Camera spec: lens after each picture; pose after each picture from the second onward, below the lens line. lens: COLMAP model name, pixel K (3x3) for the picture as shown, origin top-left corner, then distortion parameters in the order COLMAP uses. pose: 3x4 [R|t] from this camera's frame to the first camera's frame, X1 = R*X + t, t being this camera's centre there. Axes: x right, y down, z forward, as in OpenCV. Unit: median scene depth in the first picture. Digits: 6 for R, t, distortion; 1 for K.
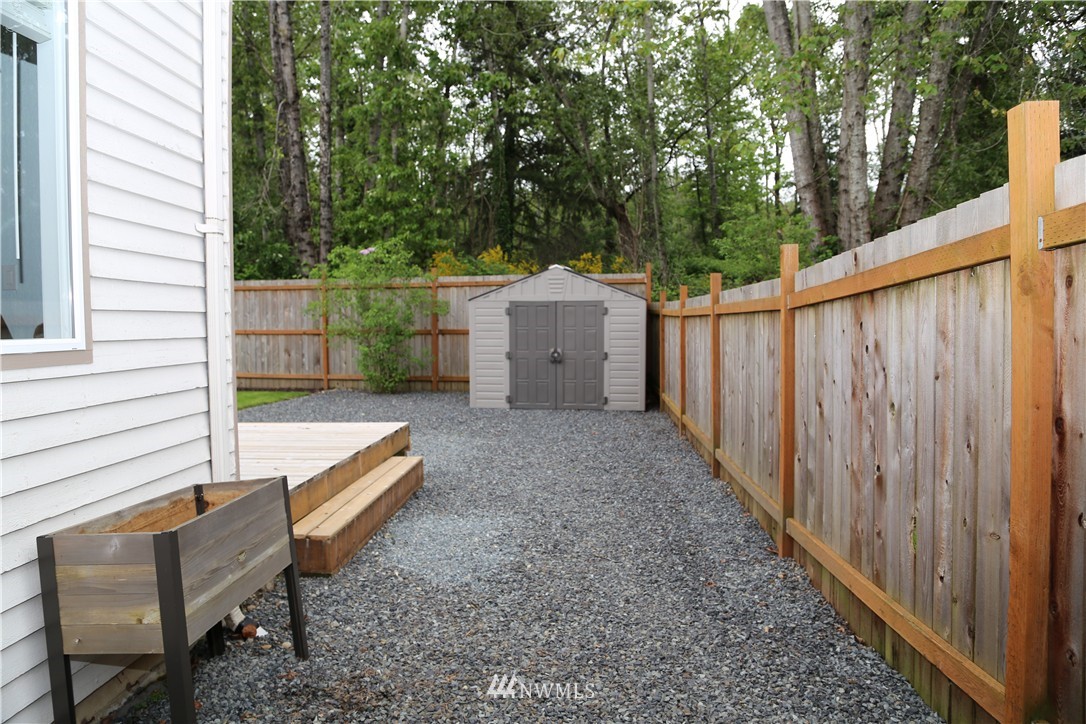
lens RADIAL K [[729.1, 0, 543.0], [0, 729.1, 362.0], [0, 0, 1]] dist [-0.140520, 0.080916]
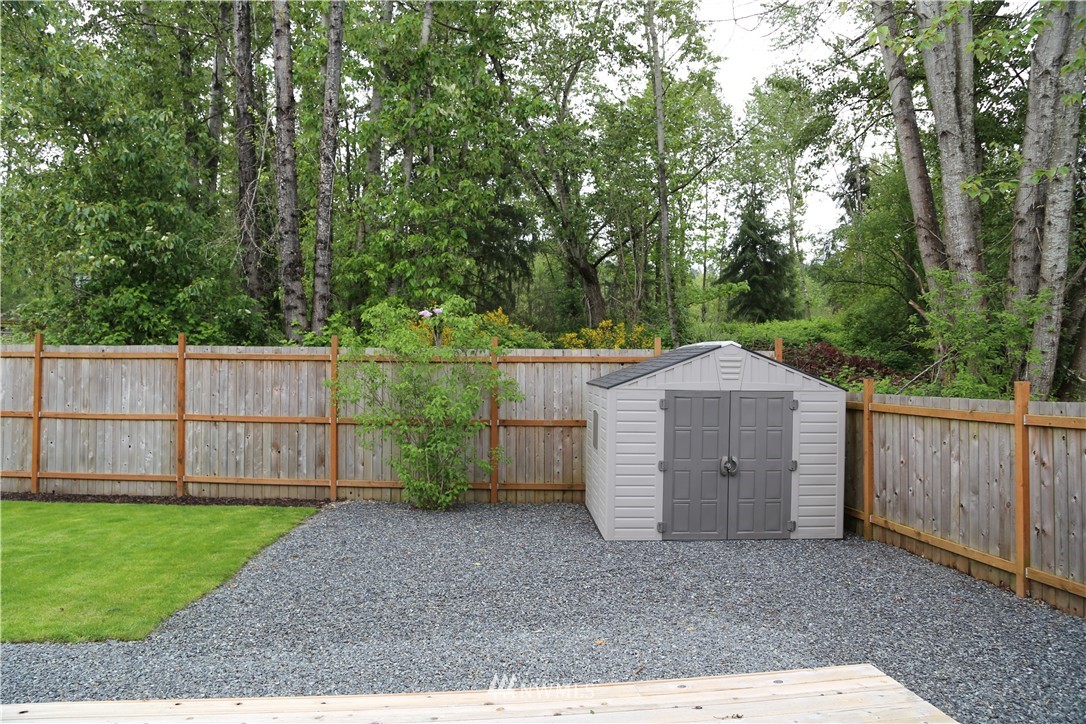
lens RADIAL K [[729.1, 0, 543.0], [0, 729.1, 362.0], [0, 0, 1]] dist [-0.140520, 0.080916]
pose [[0.983230, 0.016715, 0.181600, -0.229385], [-0.001357, 0.996434, -0.084368, -0.039680], [-0.182363, 0.082707, 0.979747, 0.252820]]
